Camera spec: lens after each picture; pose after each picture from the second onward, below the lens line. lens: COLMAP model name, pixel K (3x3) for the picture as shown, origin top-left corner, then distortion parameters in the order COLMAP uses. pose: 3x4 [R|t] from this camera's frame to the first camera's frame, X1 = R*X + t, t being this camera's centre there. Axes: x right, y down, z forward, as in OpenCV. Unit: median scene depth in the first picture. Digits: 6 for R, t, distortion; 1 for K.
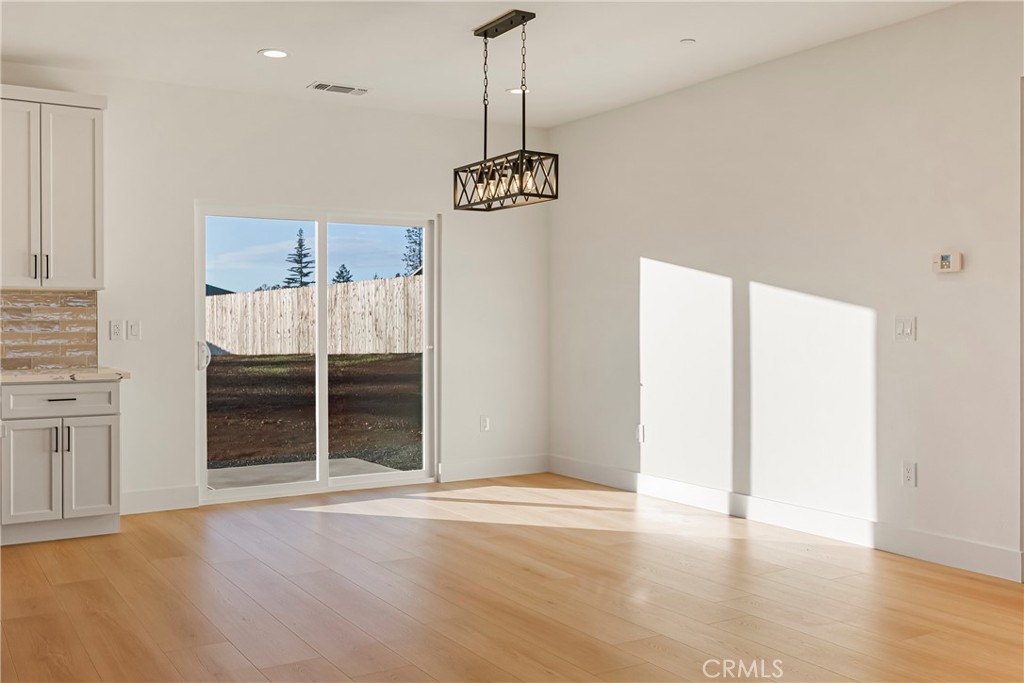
lens RADIAL K [[988.9, 0, 514.1], [0, 988.9, 338.7], [0, 0, 1]] dist [0.018800, 0.000000]
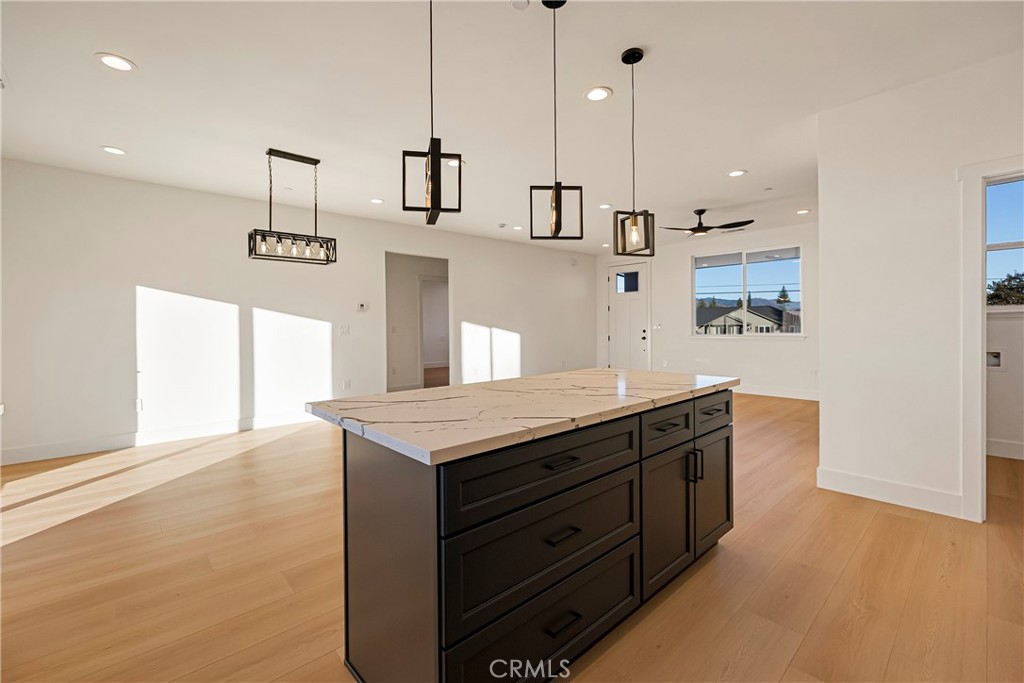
lens RADIAL K [[428.3, 0, 512.4], [0, 428.3, 335.3], [0, 0, 1]] dist [-0.001527, -0.000179]
pose [[-0.171915, -0.017428, 0.984958, -0.672111], [0.025503, 0.999430, 0.022135, -0.009192], [-0.984782, 0.028925, -0.171373, 0.628636]]
